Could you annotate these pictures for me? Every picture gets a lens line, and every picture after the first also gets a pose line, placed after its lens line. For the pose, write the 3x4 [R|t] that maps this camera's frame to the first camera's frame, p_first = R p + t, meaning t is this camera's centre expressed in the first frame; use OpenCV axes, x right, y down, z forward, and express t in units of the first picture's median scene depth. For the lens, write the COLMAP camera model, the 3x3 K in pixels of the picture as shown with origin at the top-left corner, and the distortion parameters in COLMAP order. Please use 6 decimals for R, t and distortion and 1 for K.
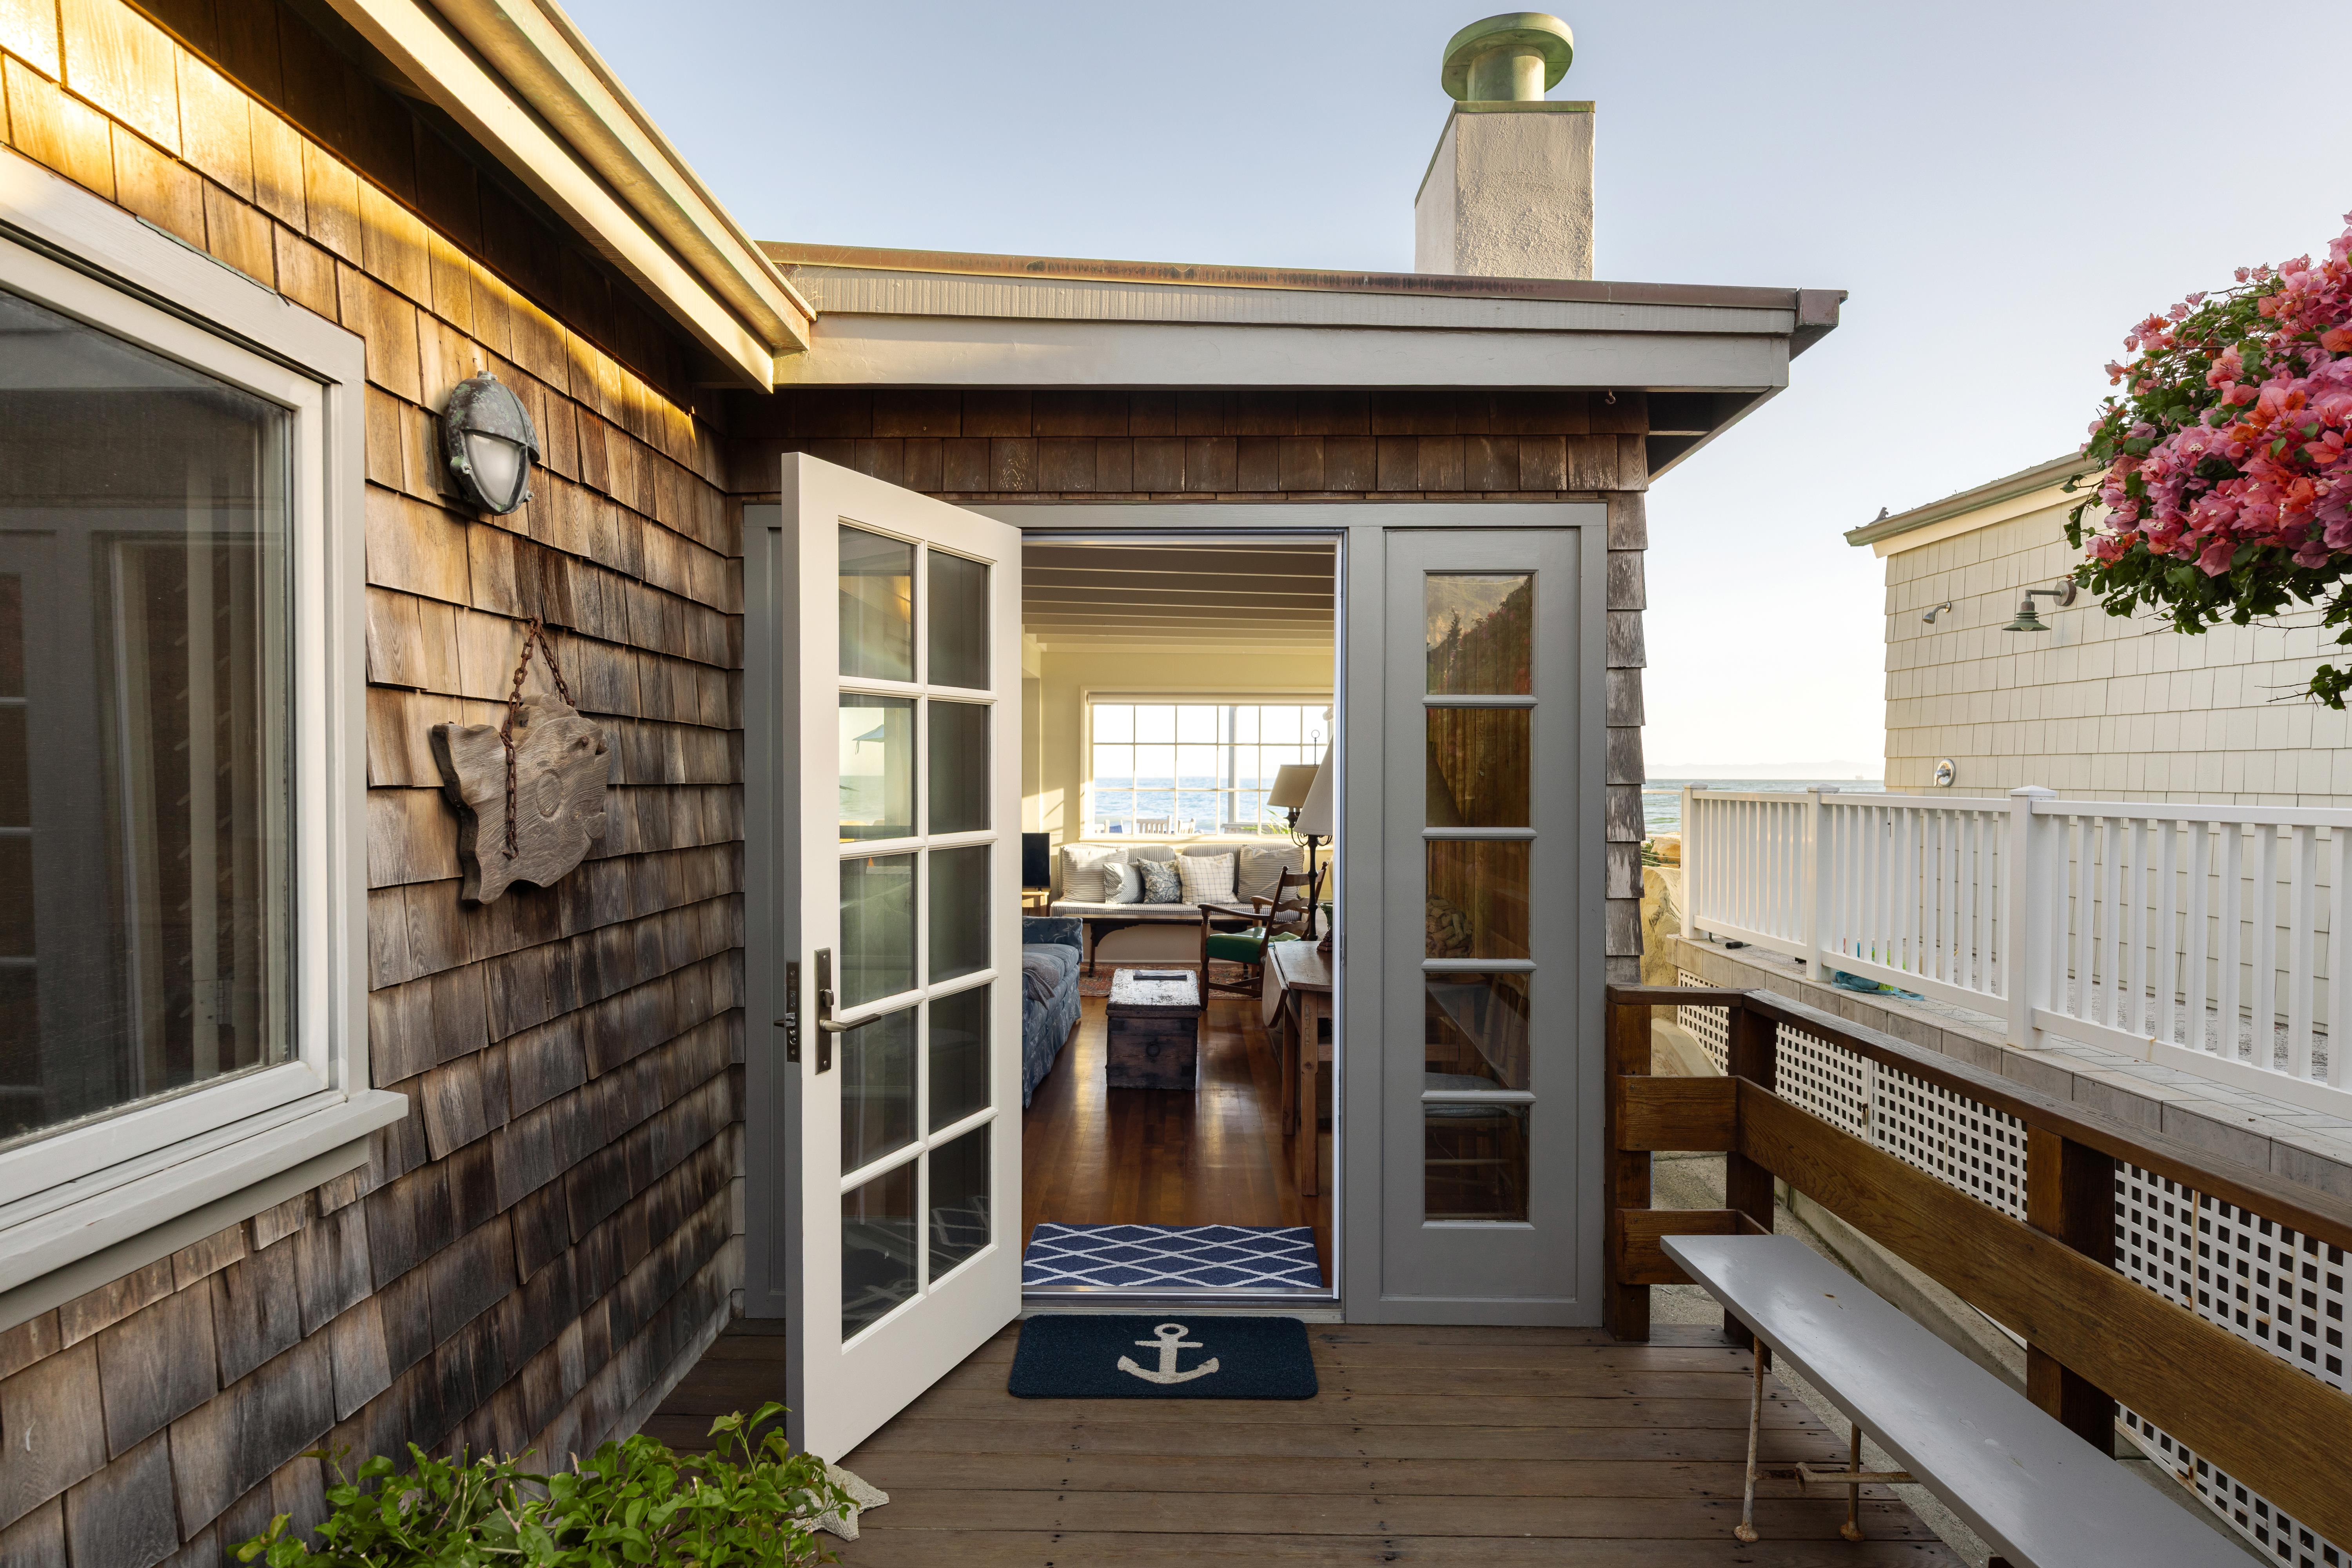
lens RADIAL K [[1380.1, 0, 1187.8], [0, 1380.1, 790.8], [0, 0, 1]] dist [0.002860, -0.005619]
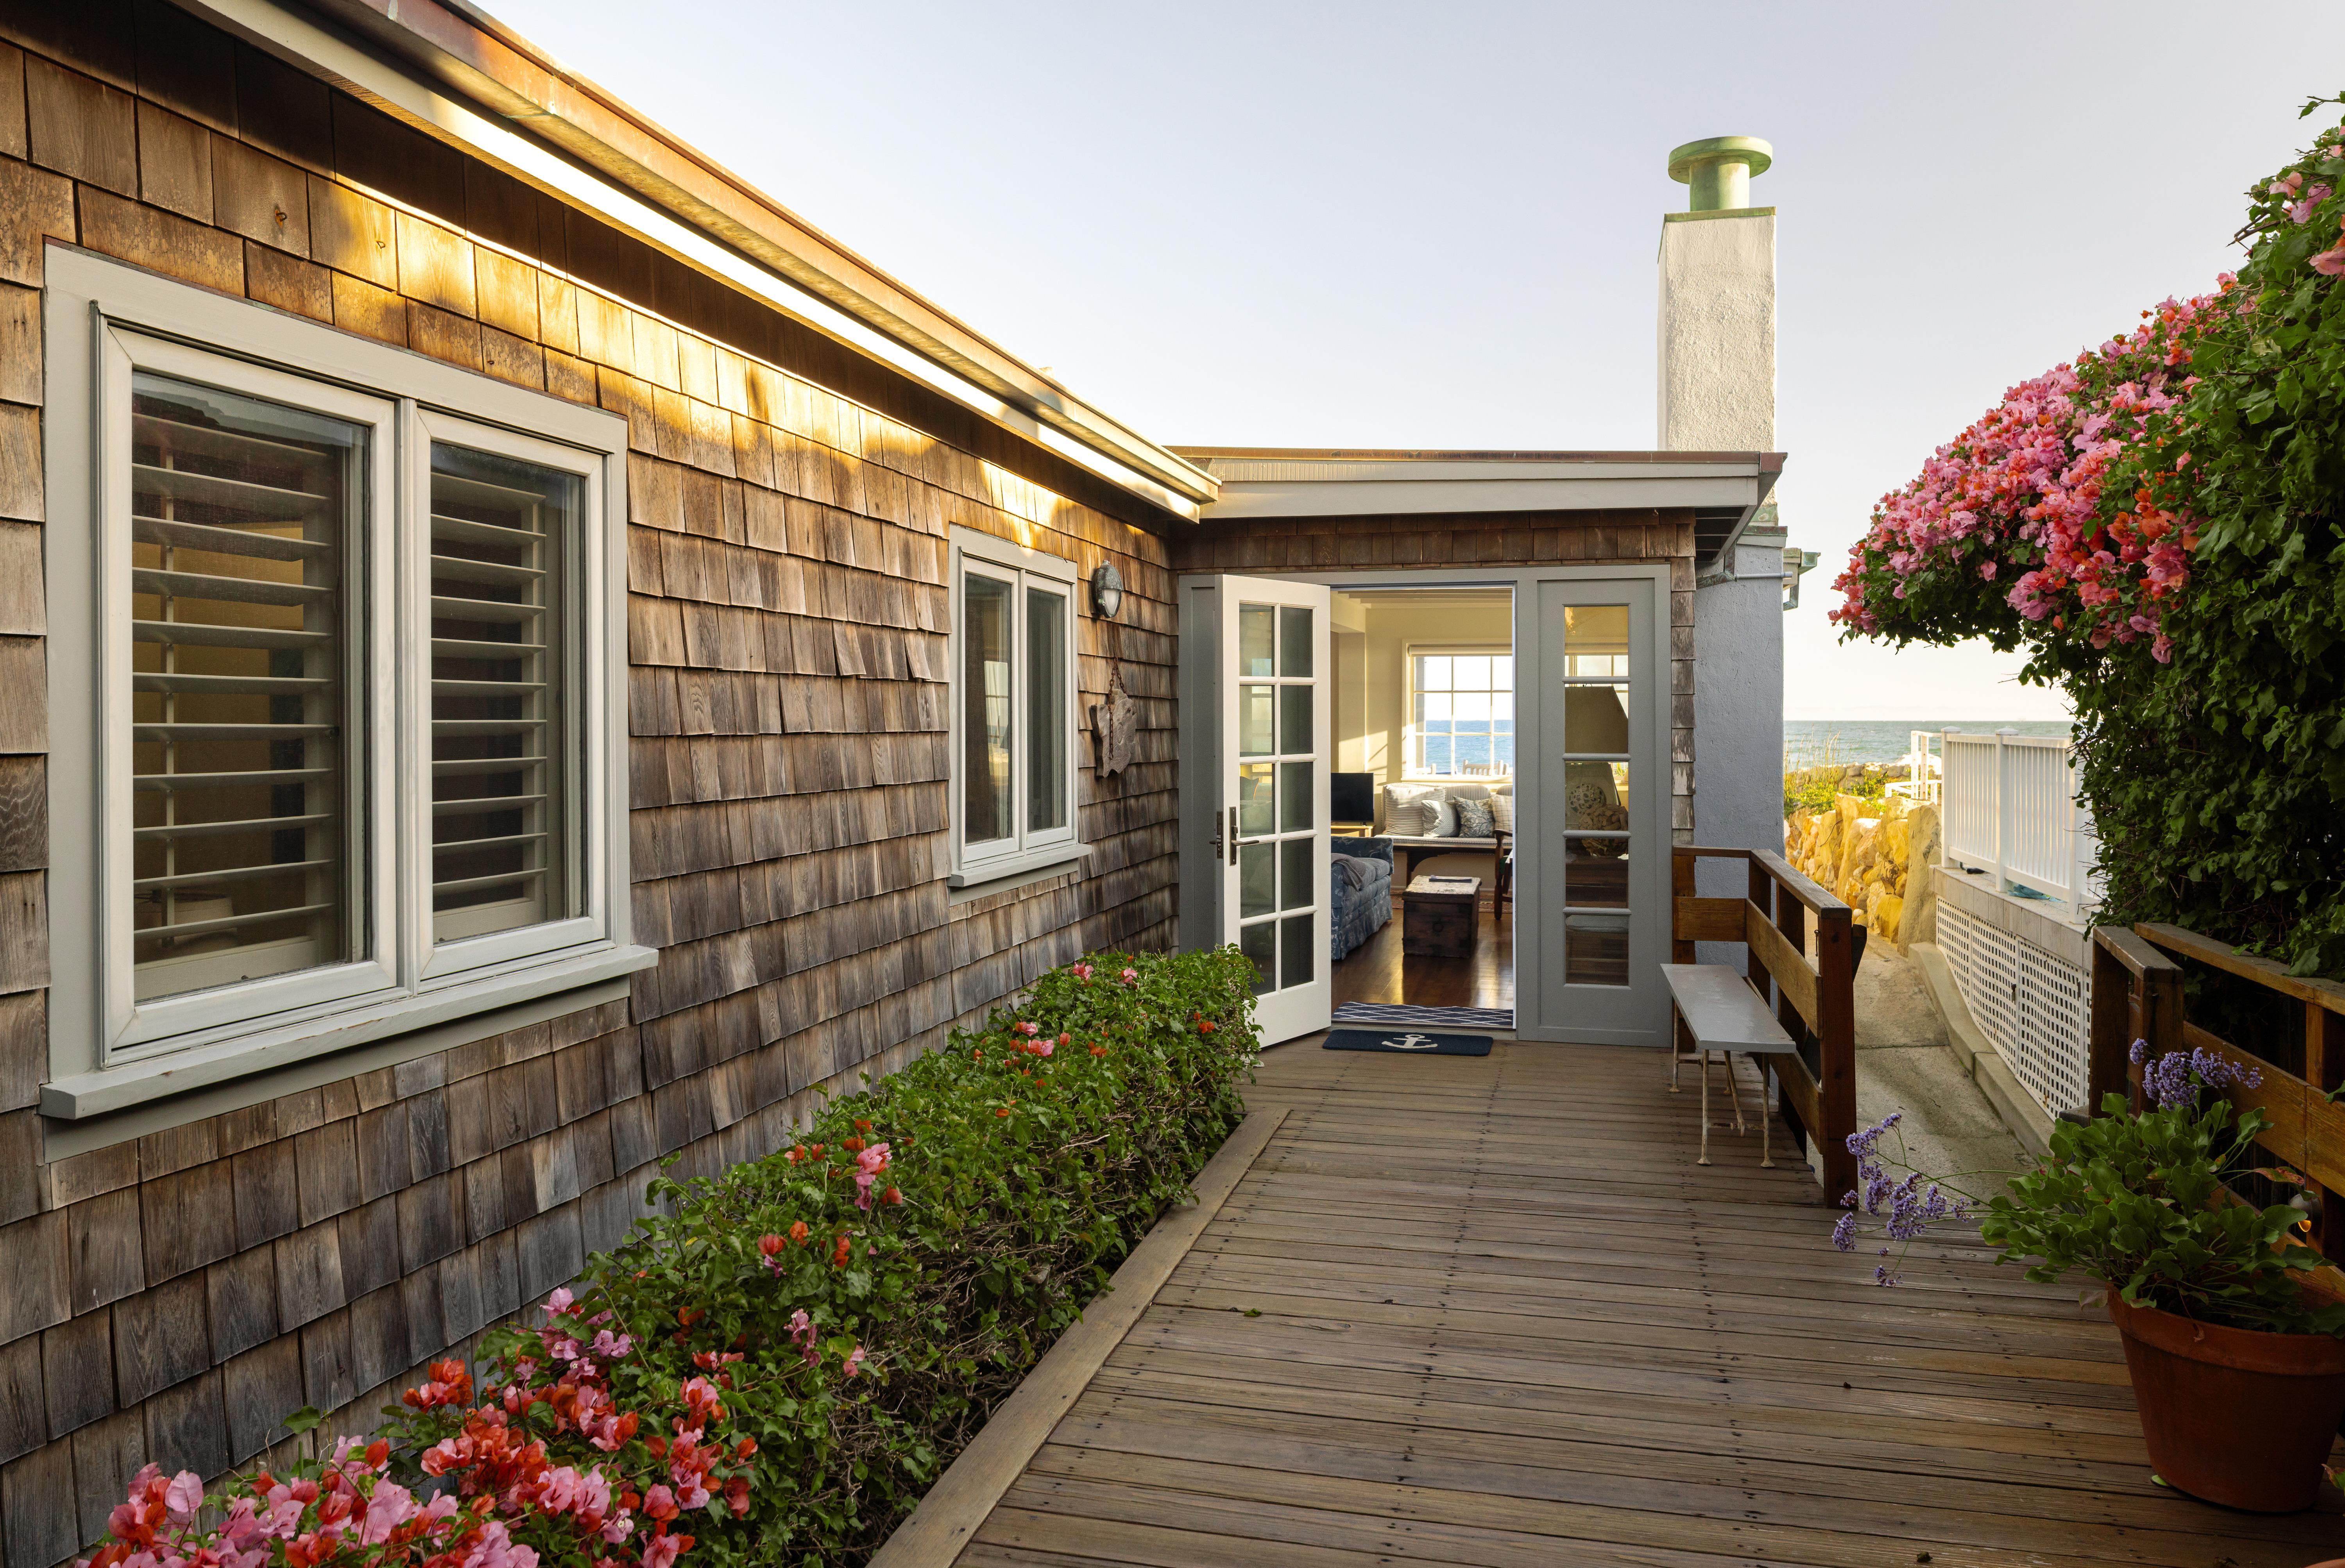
lens RADIAL K [[1783.3, 0, 1171.8], [0, 1783.3, 720.9], [0, 0, 1]] dist [0.009566, -0.004231]
pose [[0.973636, -0.002458, -0.228096, 0.207528], [0.000190, 0.999950, -0.009964, 0.008610], [0.228109, 0.009658, 0.973588, -1.306273]]
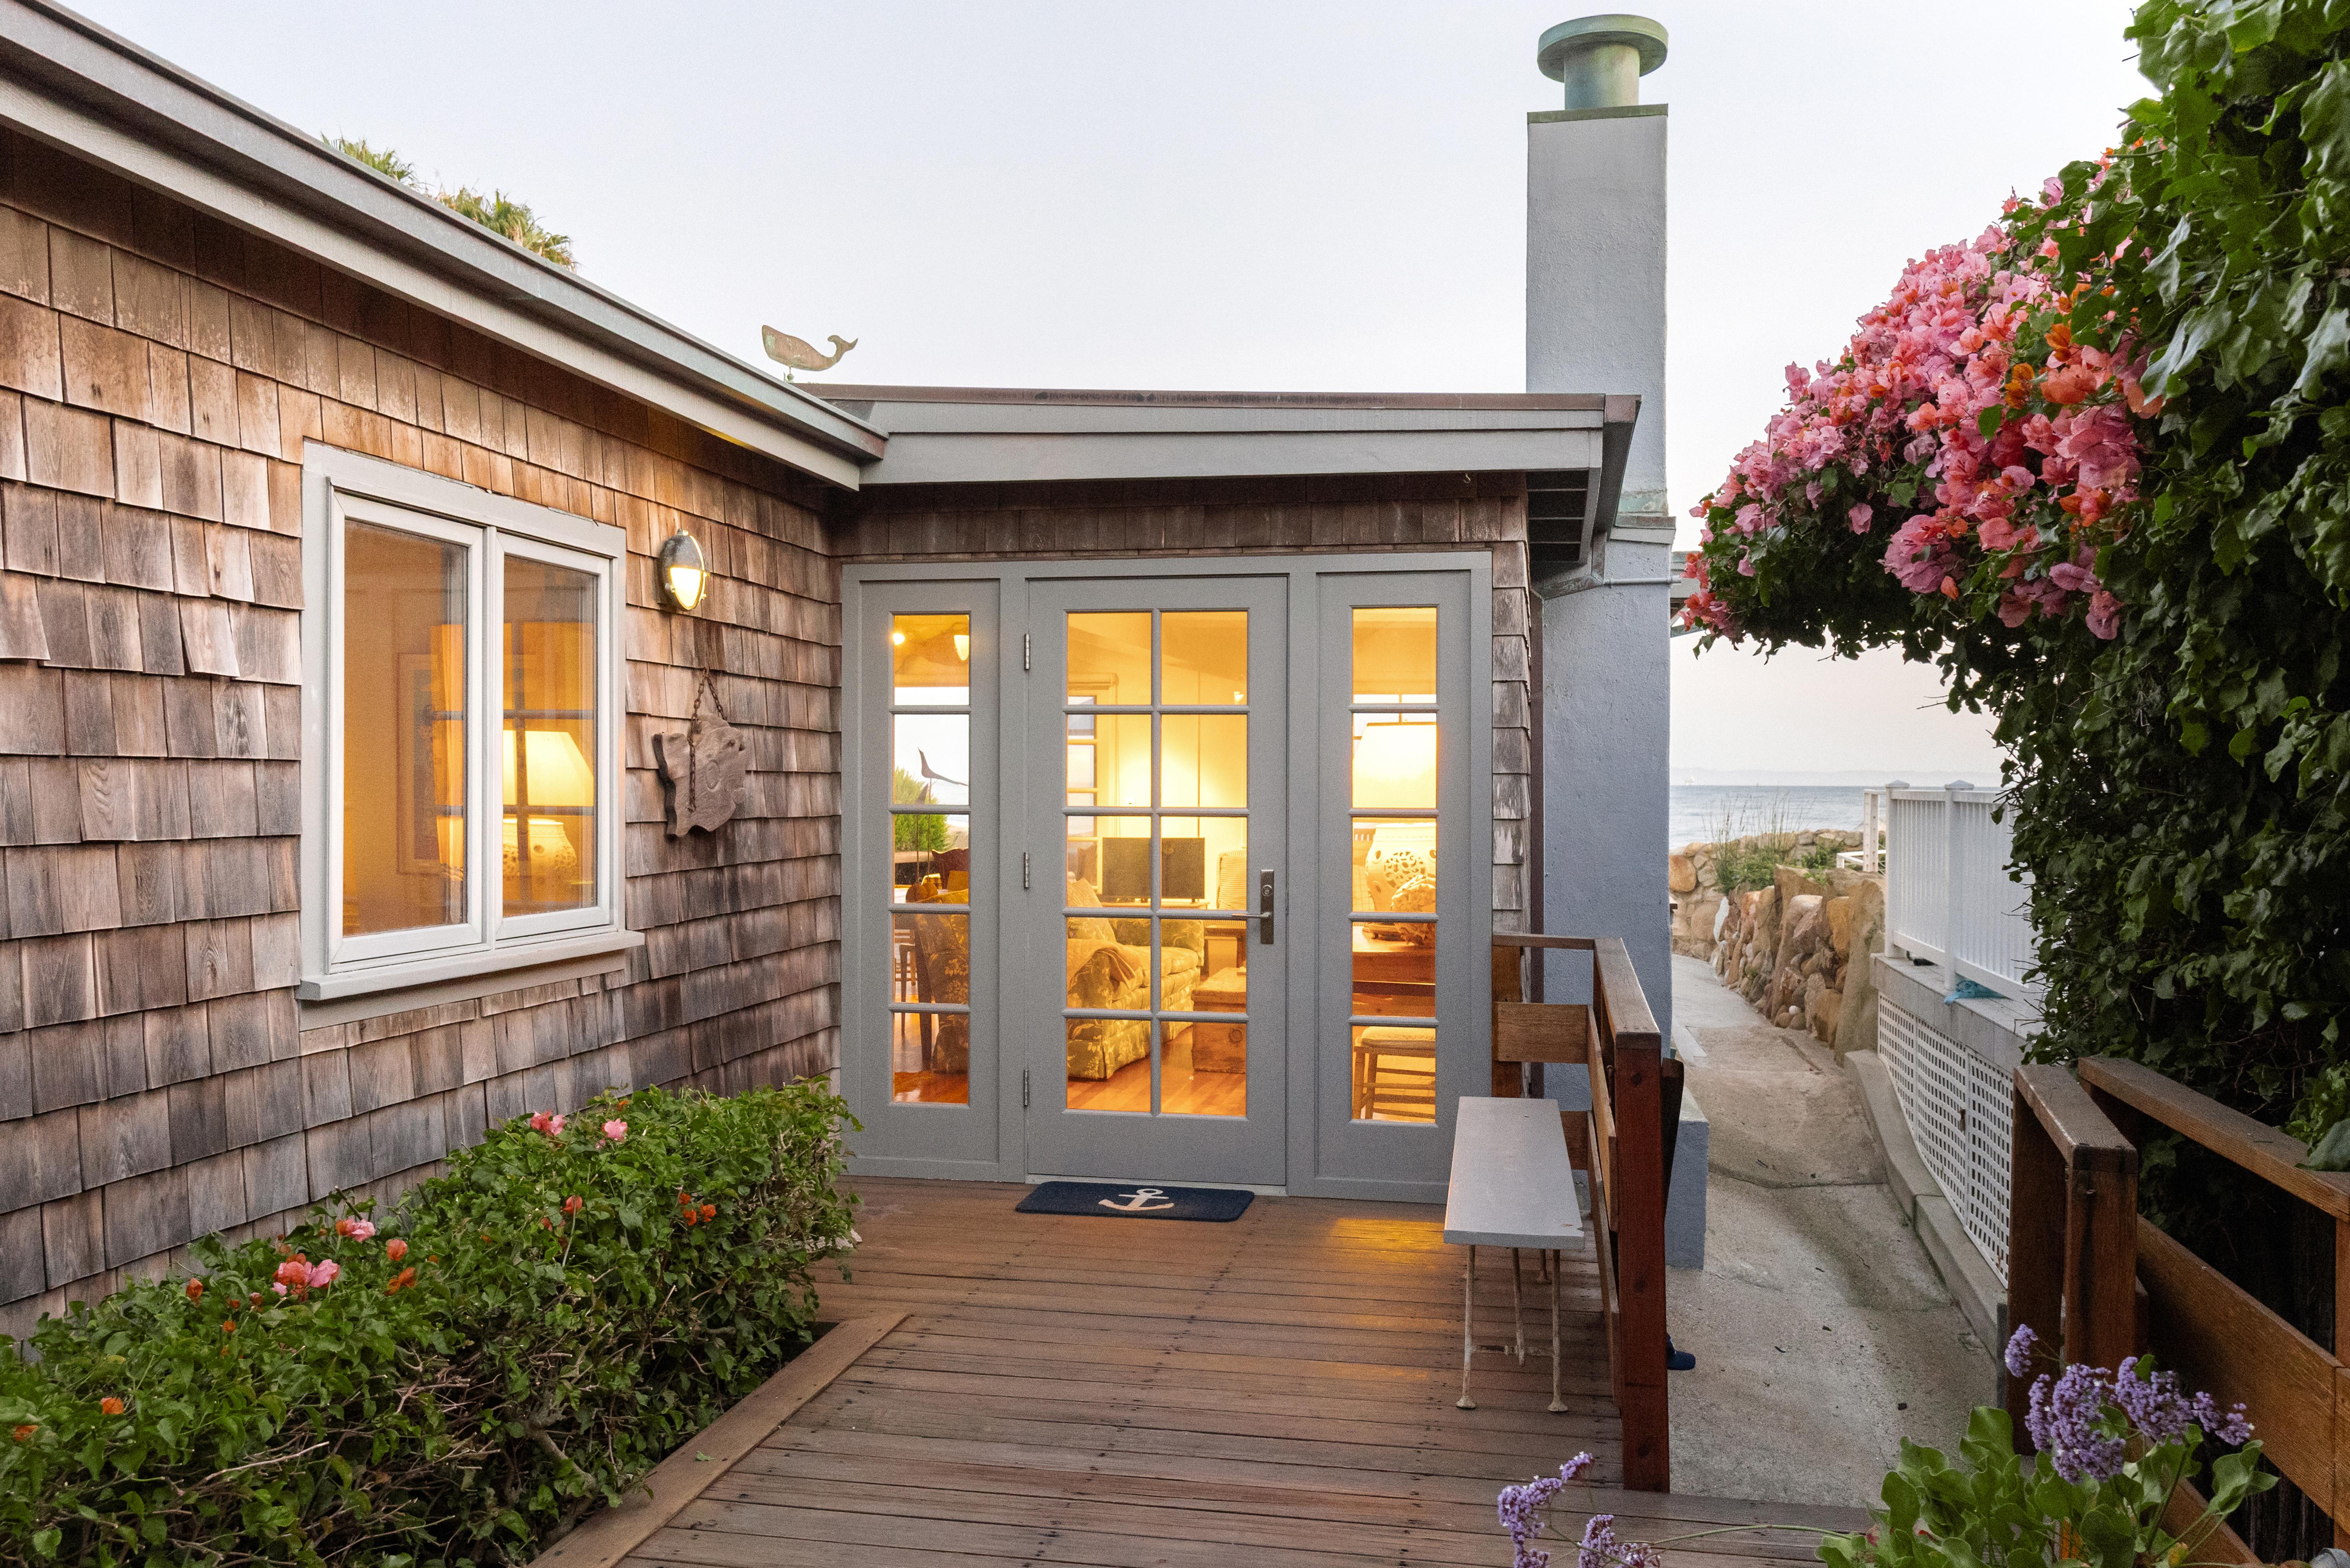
lens RADIAL K [[2010.8, 0, 1173.9], [0, 2010.8, 787.9], [0, 0, 1]] dist [0.033270, -0.026658]
pose [[0.983303, 0.002389, -0.181961, 0.355675], [-0.003867, 0.999962, -0.007766, 0.024211], [0.181936, 0.008340, 0.983275, -0.871401]]
